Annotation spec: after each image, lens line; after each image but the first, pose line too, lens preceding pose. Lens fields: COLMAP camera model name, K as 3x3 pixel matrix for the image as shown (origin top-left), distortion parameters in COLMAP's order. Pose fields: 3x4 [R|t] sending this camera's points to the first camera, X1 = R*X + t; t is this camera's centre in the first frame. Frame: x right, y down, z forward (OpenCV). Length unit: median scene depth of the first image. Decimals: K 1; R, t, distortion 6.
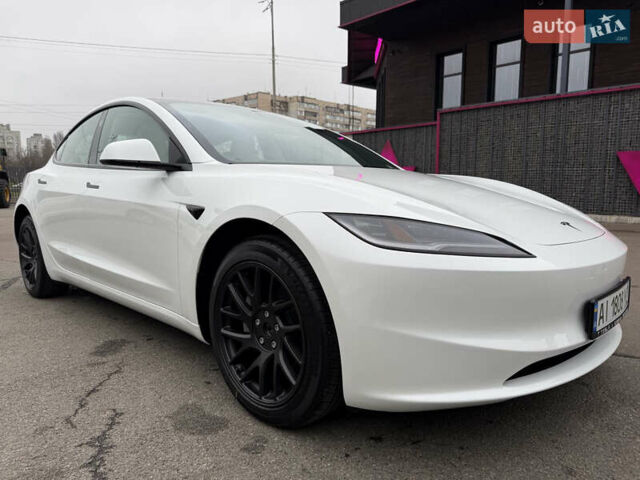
lens RADIAL K [[453.8, 0, 320.2], [0, 453.8, 242.7], [0, 0, 1]] dist [0.052874, -0.081251]
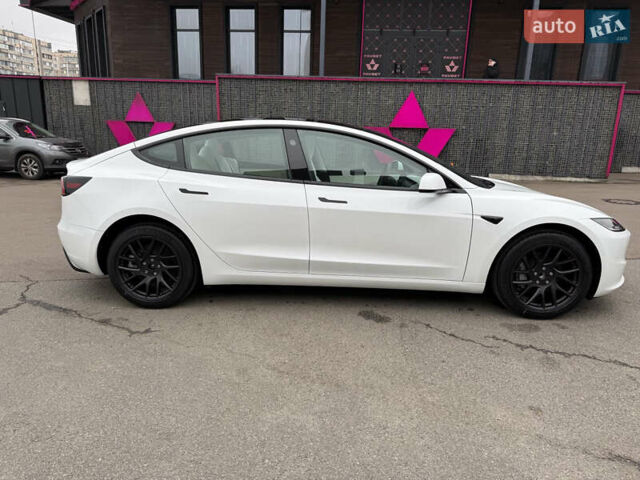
lens RADIAL K [[453.8, 0, 320.2], [0, 453.8, 242.7], [0, 0, 1]] dist [0.052874, -0.081251]
pose [[0.747759, -0.135256, 0.650048, -1.373760], [0.053703, 0.988144, 0.143829, -0.191783], [-0.661795, -0.072640, 0.746158, 0.089031]]
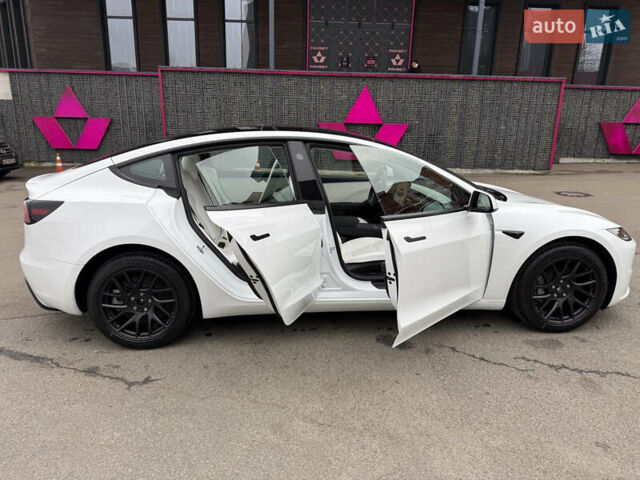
lens RADIAL K [[453.8, 0, 320.2], [0, 453.8, 242.7], [0, 0, 1]] dist [0.052874, -0.081251]
pose [[0.648177, -0.178648, 0.740237, -1.423085], [0.073509, 0.982231, 0.172684, -0.273099], [-0.757933, -0.057516, 0.649791, 0.318542]]
